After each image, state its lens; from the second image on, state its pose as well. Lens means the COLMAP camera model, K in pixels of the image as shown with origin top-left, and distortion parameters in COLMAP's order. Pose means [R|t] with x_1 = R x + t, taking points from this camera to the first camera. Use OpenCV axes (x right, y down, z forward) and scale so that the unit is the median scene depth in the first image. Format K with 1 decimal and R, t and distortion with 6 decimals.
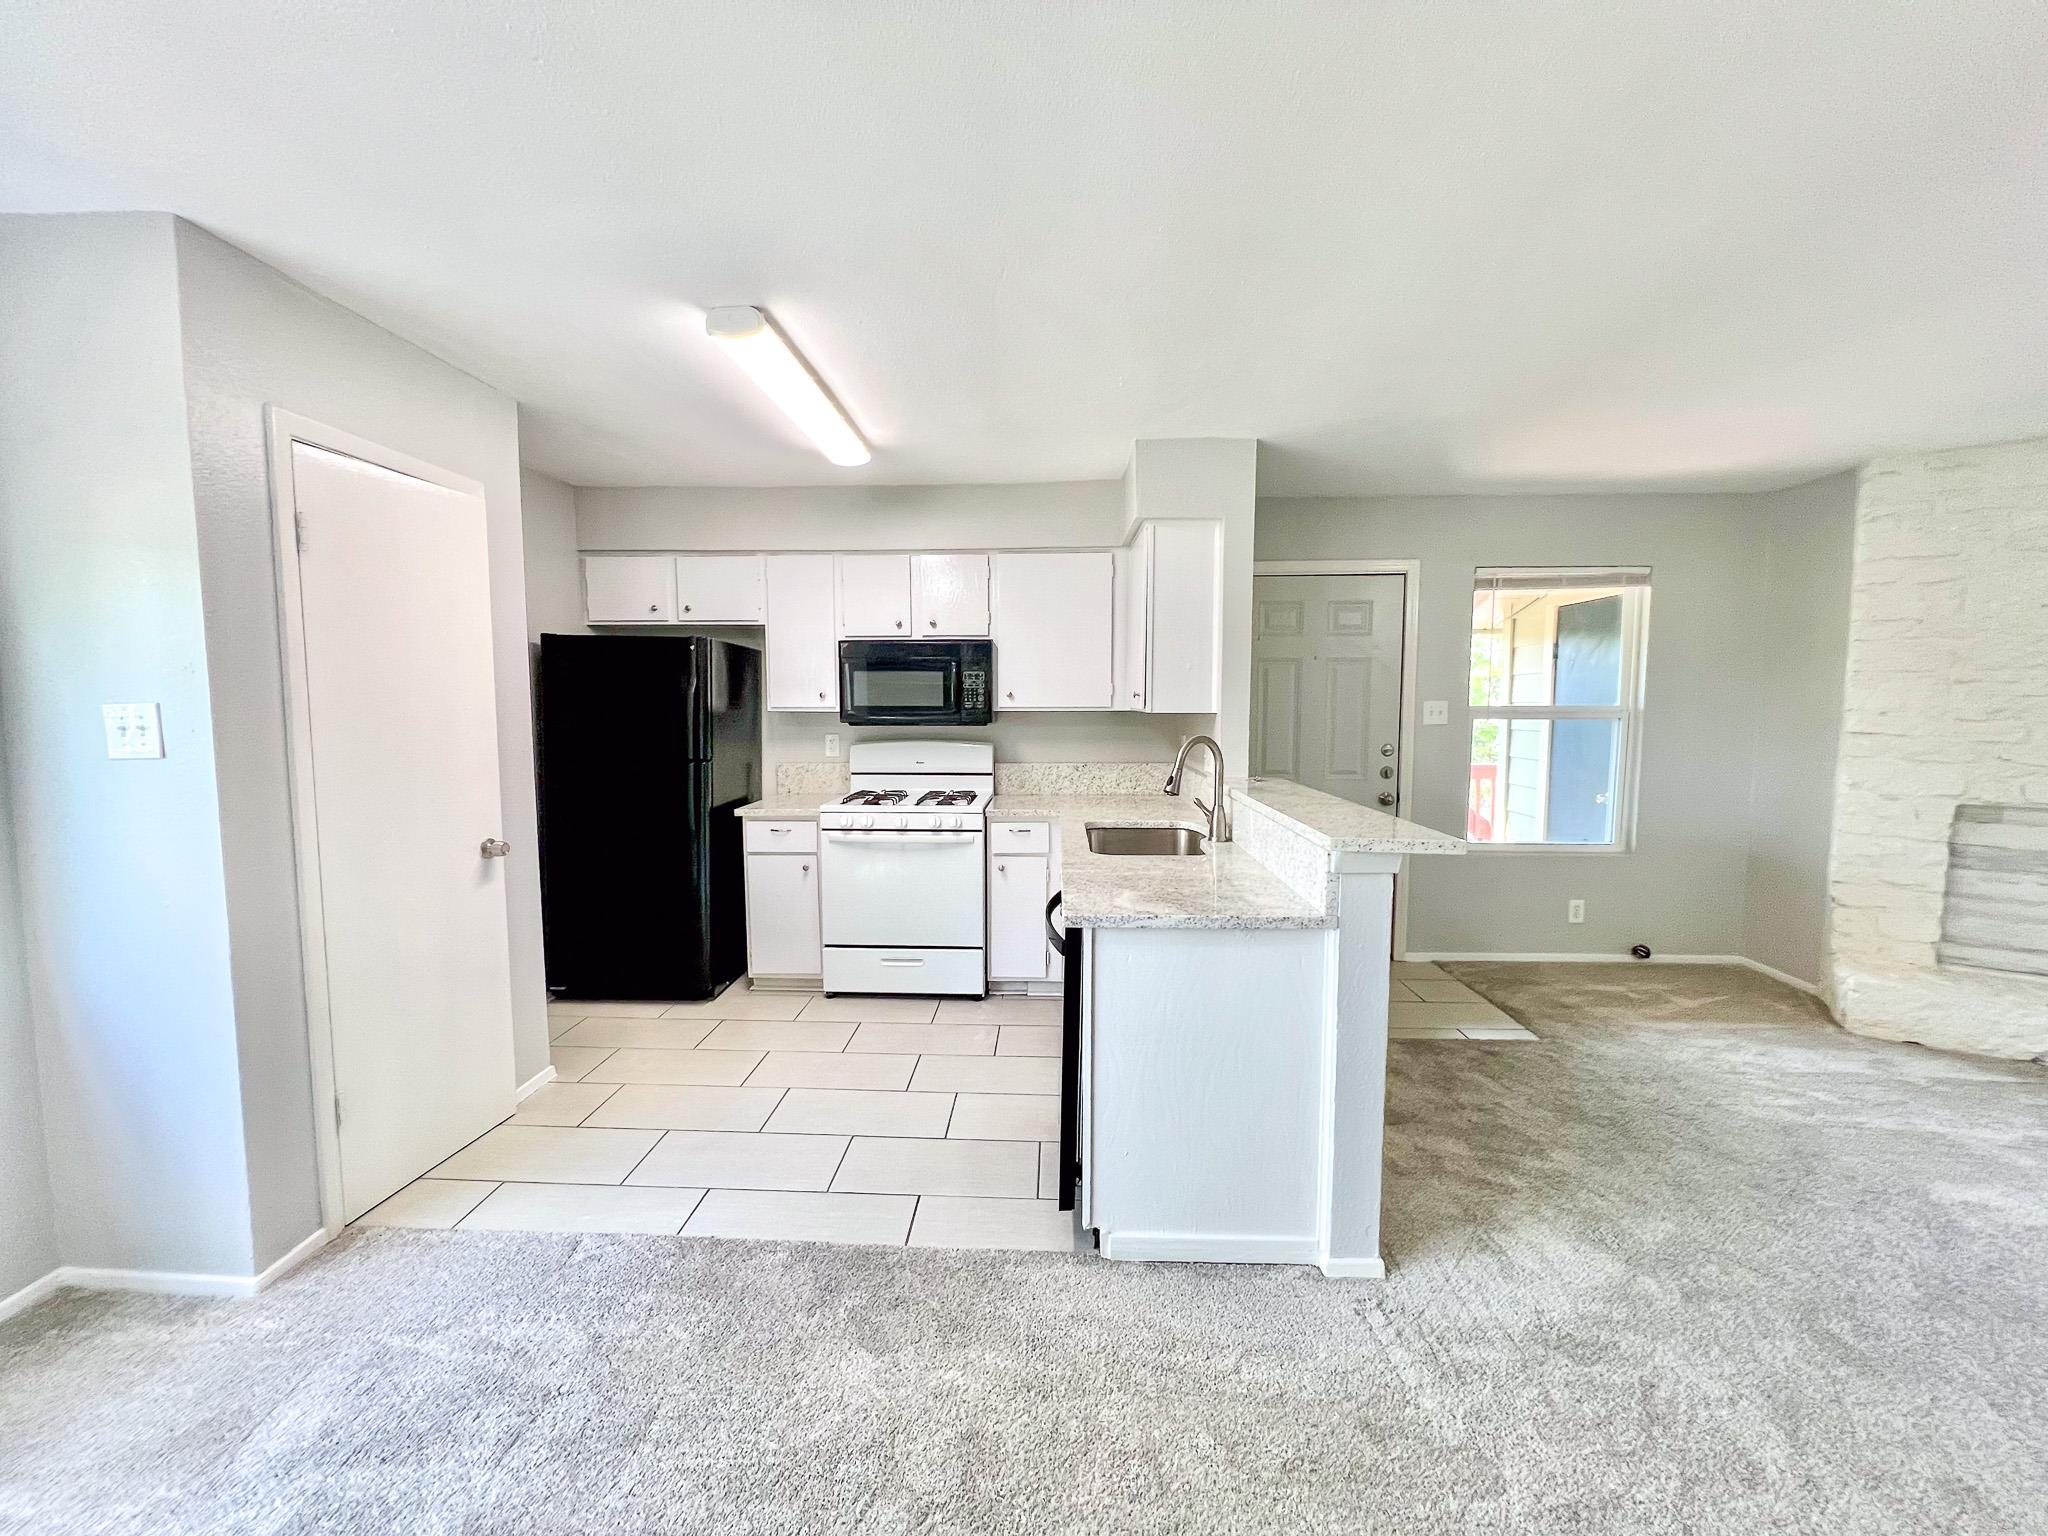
lens RADIAL K [[828.7, 0, 1024.0], [0, 828.7, 768.0], [0, 0, 1]] dist [-0.000179, 0.000292]
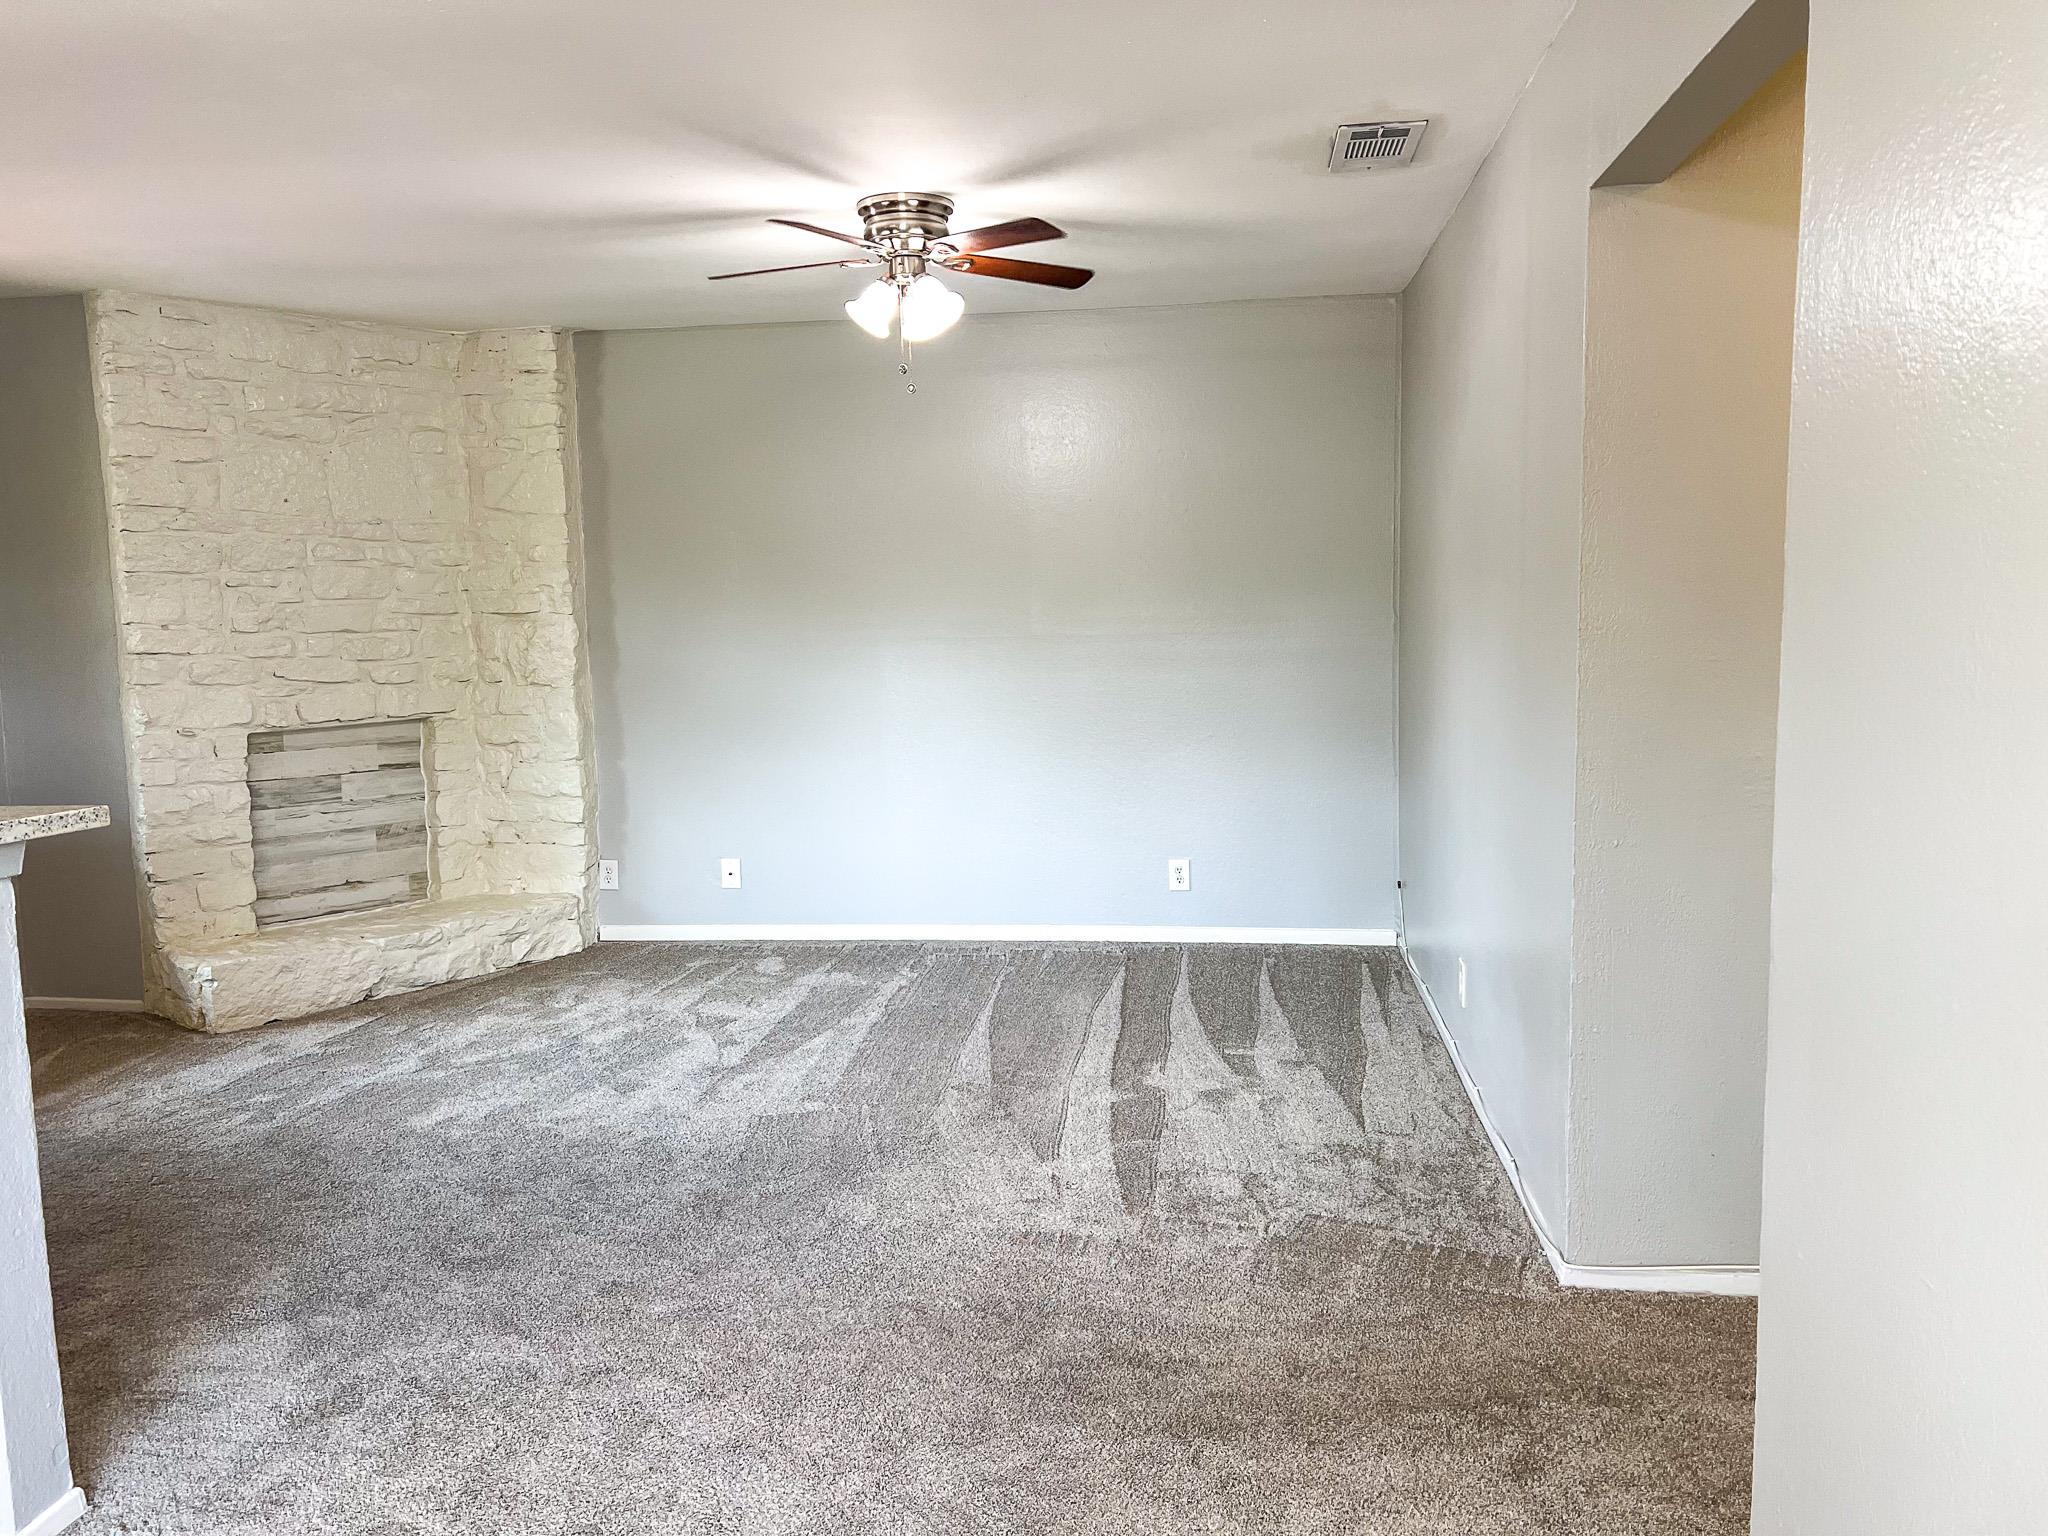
lens RADIAL K [[1525.6, 0, 1024.0], [0, 1525.6, 768.0], [0, 0, 1]] dist [0.075870, -0.000238]
pose [[0.100112, -0.112717, 0.988571, -0.359801], [0.110302, 0.988695, 0.101561, 0.005406], [-0.988843, 0.098874, 0.111413, 0.057406]]
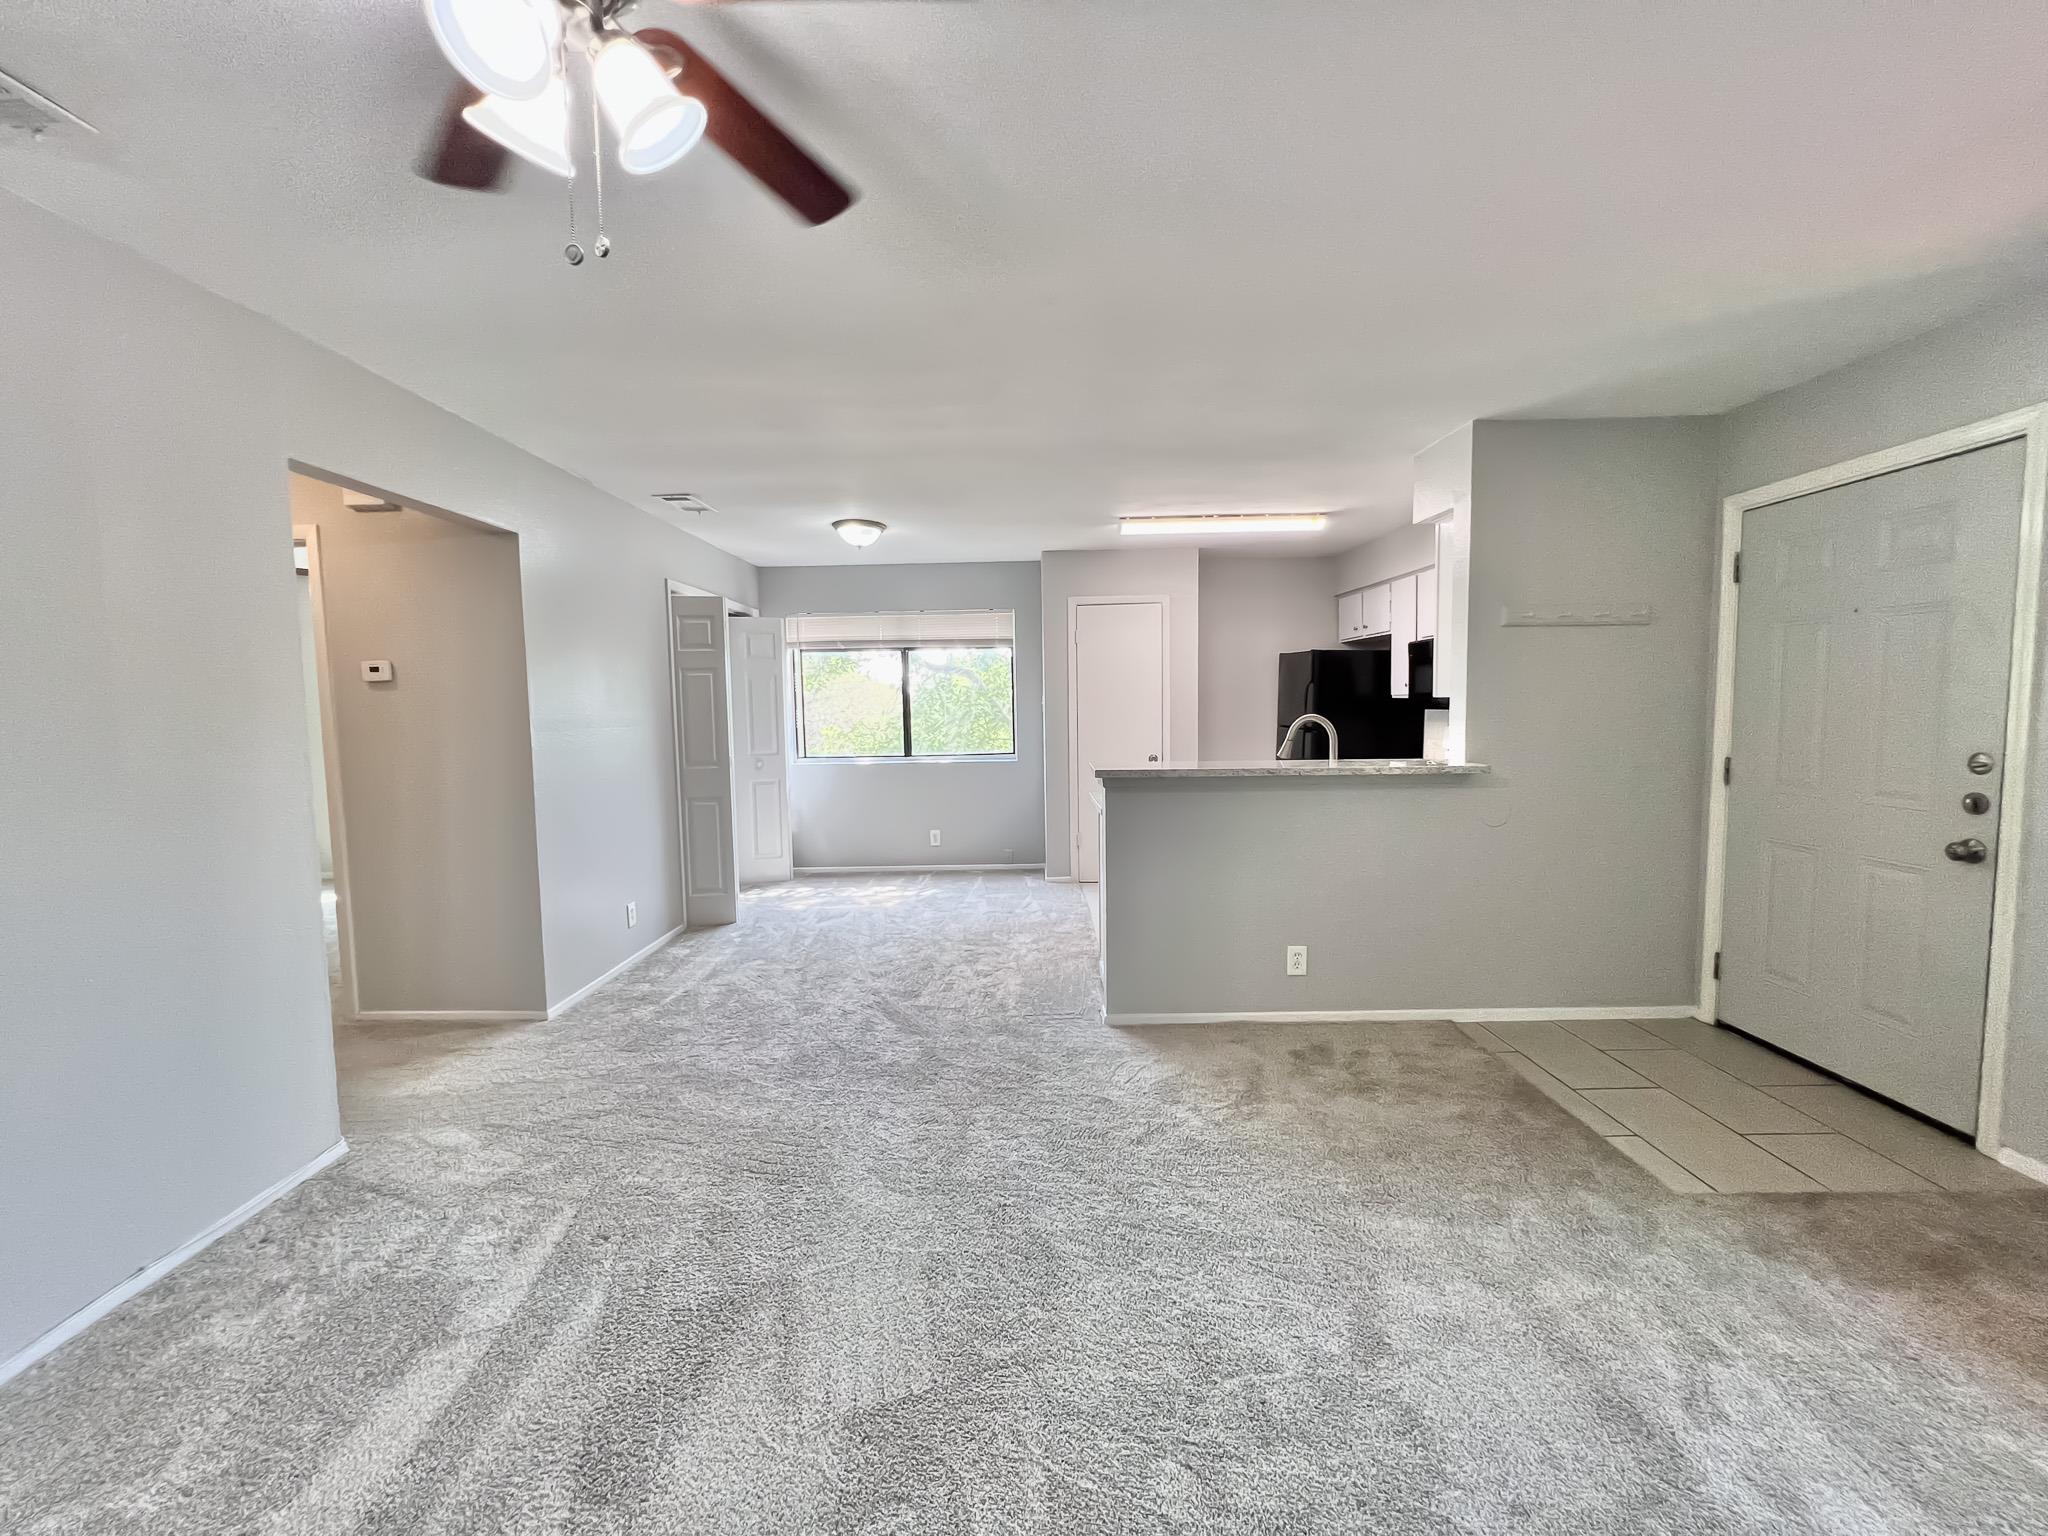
lens RADIAL K [[828.7, 0, 1024.0], [0, 828.7, 768.0], [0, 0, 1]] dist [-0.000179, 0.000292]
pose [[0.037006, 0.081797, -0.995962, 1.250437], [-0.071083, 0.994335, 0.079022, -0.021593], [0.996784, 0.067871, 0.042611, 0.434756]]
